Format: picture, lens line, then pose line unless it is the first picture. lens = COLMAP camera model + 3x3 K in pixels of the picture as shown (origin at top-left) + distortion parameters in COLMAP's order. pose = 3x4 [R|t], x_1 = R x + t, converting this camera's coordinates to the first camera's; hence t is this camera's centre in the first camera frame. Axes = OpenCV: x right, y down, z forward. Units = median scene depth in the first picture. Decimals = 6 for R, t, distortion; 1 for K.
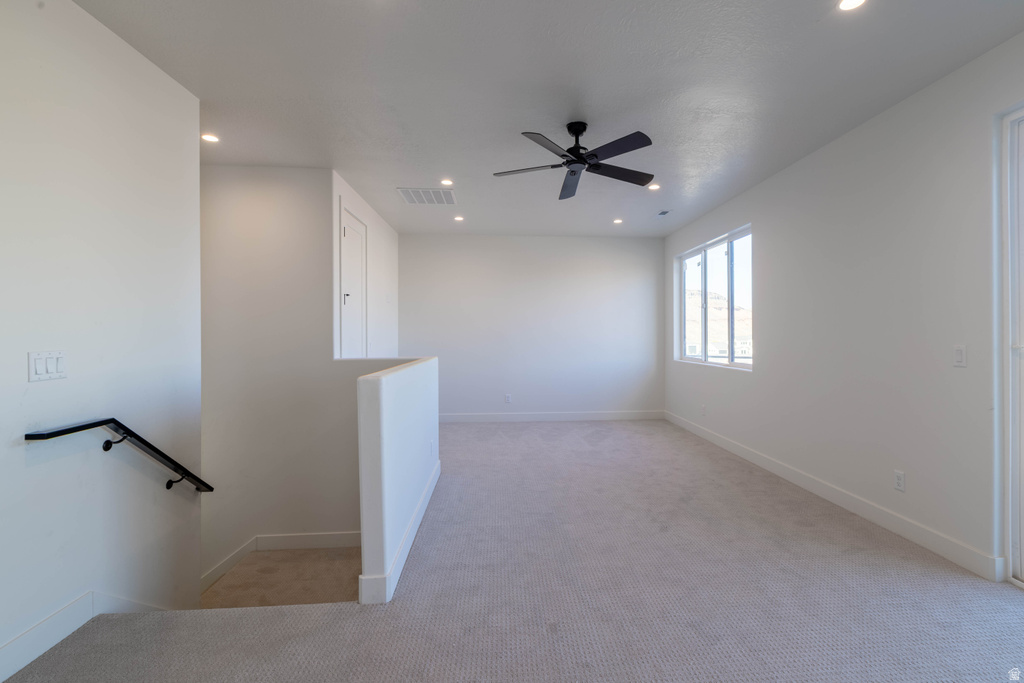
lens RADIAL K [[471.4, 0, 512.0], [0, 471.4, 341.5], [0, 0, 1]] dist [-0.002588, -0.000528]
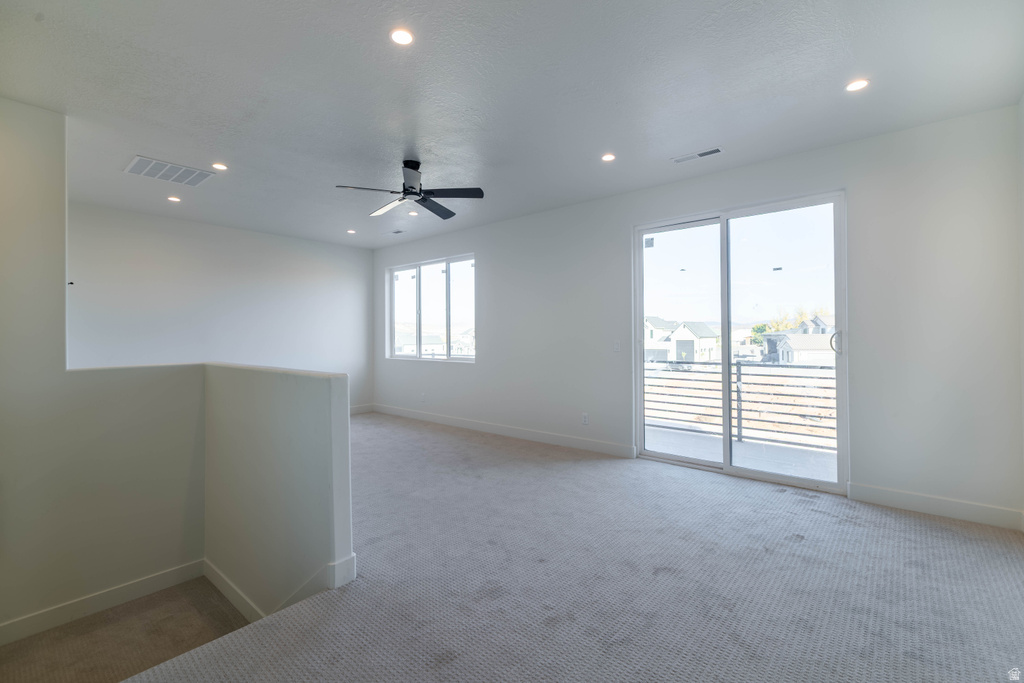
lens RADIAL K [[457.9, 0, 513.1], [0, 457.9, 336.9], [0, 0, 1]] dist [-0.000816, -0.000382]
pose [[0.707862, -0.003421, 0.706342, -0.341925], [0.012946, 0.999883, -0.008131, 0.001759], [-0.706232, 0.014900, 0.707824, -0.010177]]
